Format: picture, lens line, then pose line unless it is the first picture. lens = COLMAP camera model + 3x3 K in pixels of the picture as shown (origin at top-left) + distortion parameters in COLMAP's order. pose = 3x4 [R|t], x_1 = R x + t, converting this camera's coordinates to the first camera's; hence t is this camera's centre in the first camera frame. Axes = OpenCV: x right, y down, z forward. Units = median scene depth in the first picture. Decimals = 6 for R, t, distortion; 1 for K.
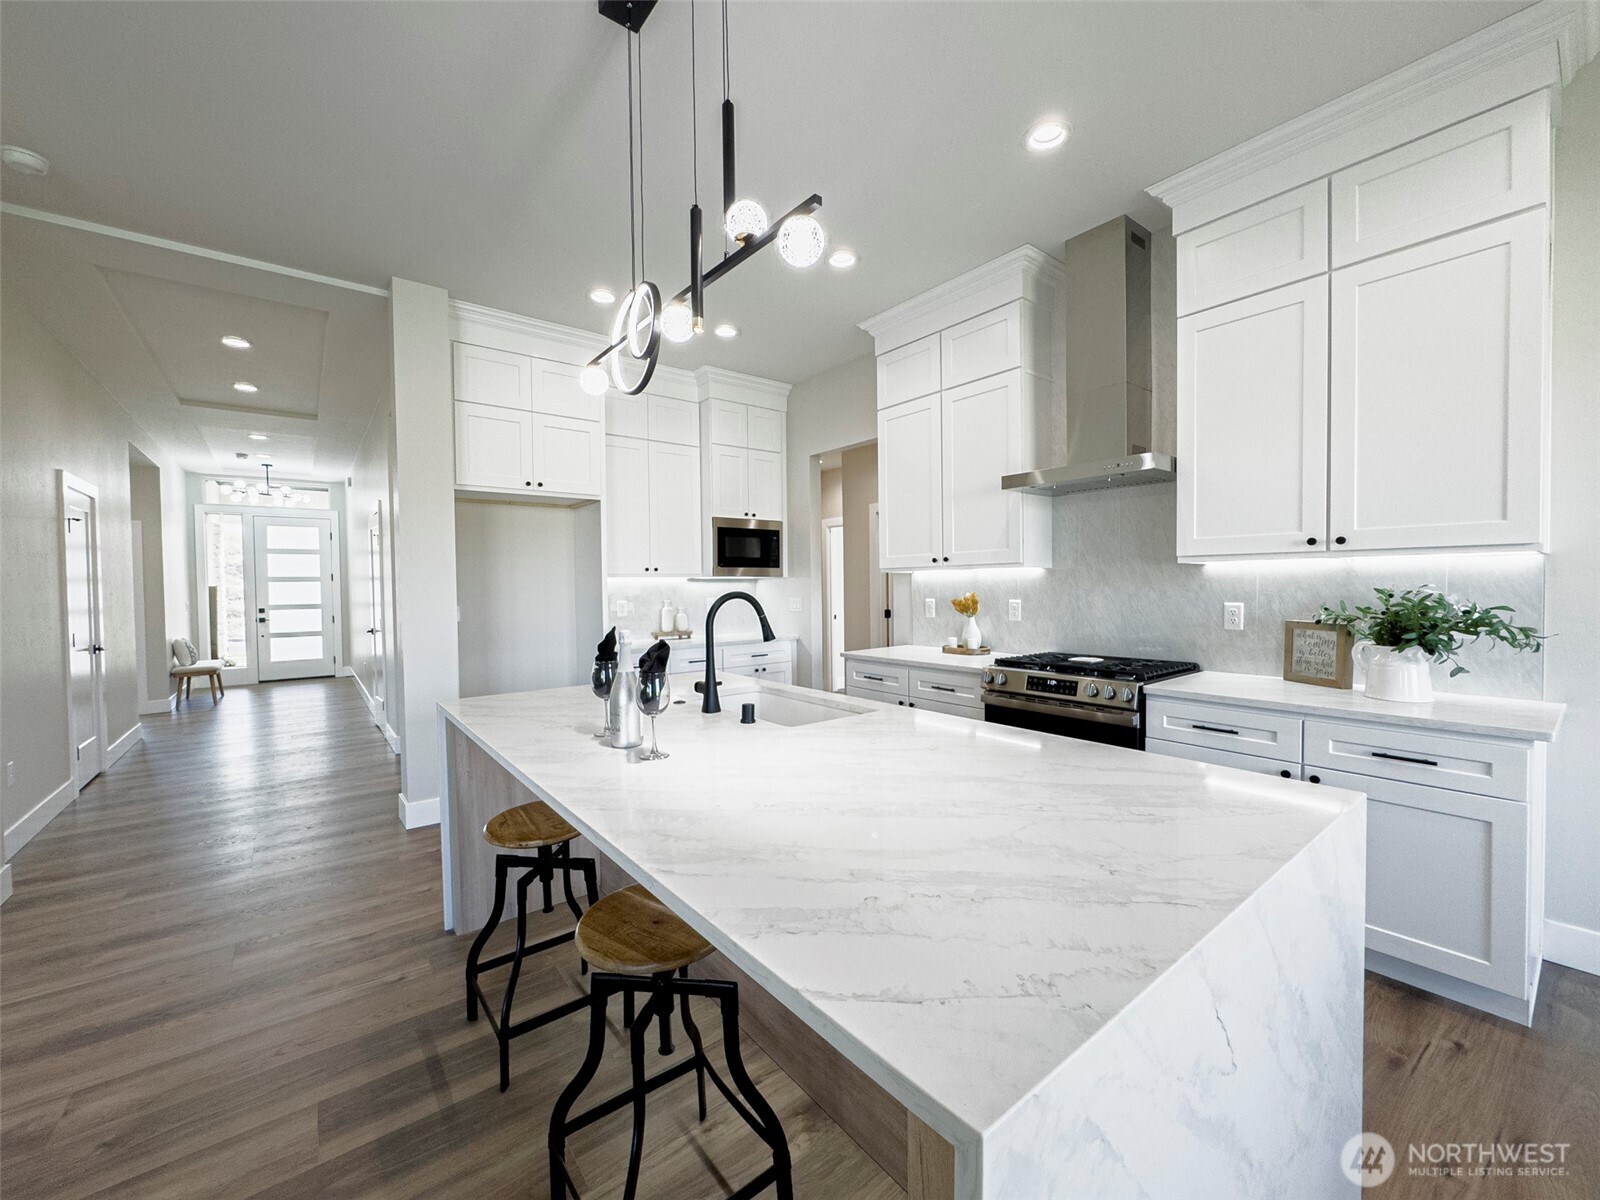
lens RADIAL K [[646.0, 0, 800.0], [0, 646.0, 600.0], [0, 0, 1]] dist [-0.000342, 0.000017]
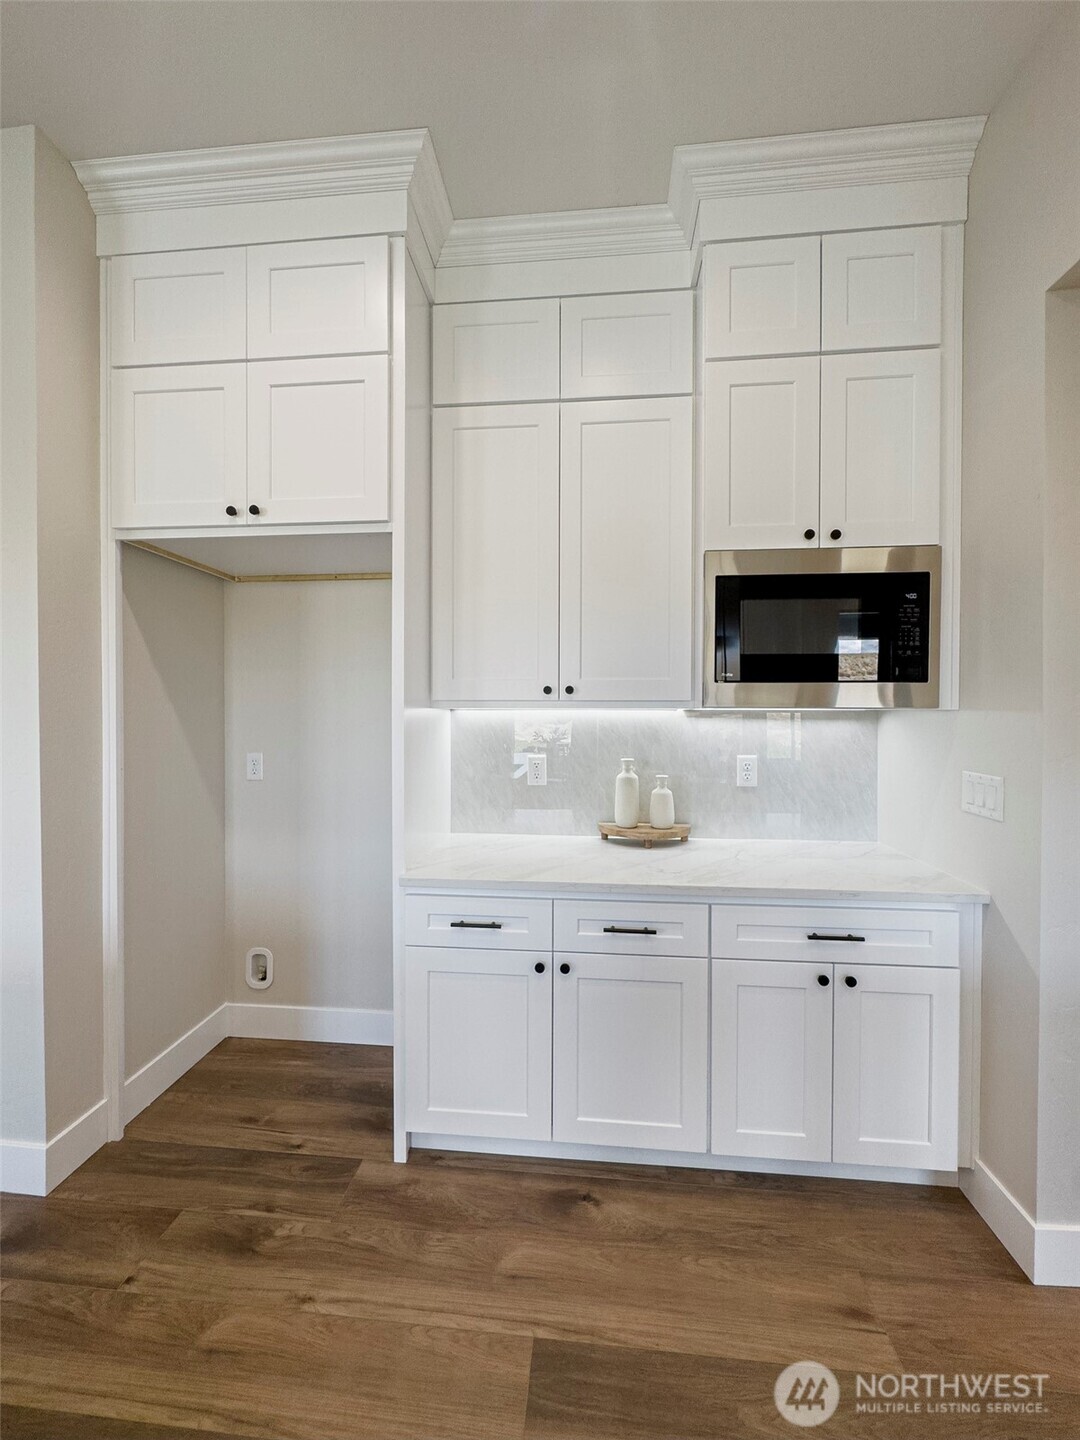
lens RADIAL K [[581.4, 0, 540.0], [0, 581.4, 720.0], [0, 0, 1]] dist [-0.000342, 0.000017]
pose [[0.727102, 0.020286, -0.686230, 0.032159], [-0.025387, 0.999674, 0.002653, -0.025970], [0.686060, 0.015492, 0.727380, 0.661081]]
